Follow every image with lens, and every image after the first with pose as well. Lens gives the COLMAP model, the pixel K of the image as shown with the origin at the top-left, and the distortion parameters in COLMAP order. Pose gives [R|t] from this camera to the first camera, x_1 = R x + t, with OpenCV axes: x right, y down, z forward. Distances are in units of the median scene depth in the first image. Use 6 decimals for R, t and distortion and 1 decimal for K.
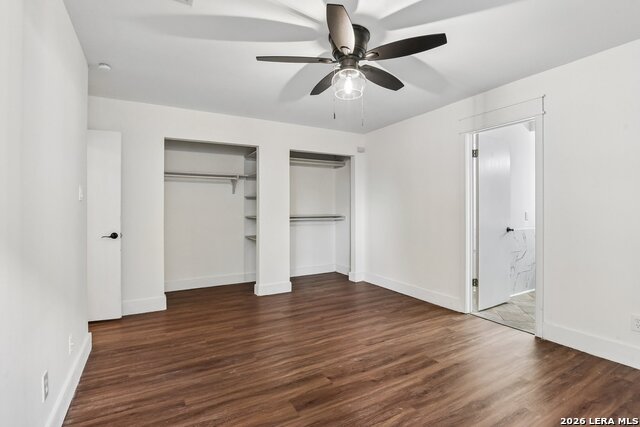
lens RADIAL K [[311.9, 0, 320.5], [0, 311.9, 212.1], [0, 0, 1]] dist [-0.002524, -0.003404]
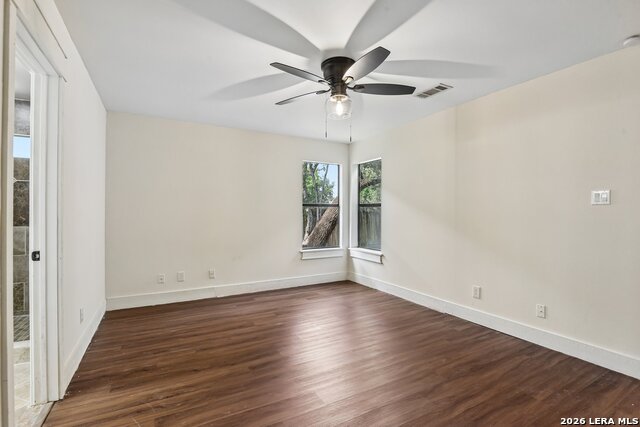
lens RADIAL K [[302.6, 0, 320.2], [0, 302.6, 213.2], [0, 0, 1]] dist [0.005825, -0.005213]
pose [[-0.999942, -0.005560, 0.009210, 0.150559], [-0.005493, 0.999958, 0.007322, -0.018174], [-0.009250, 0.007271, -0.999931, 2.012628]]
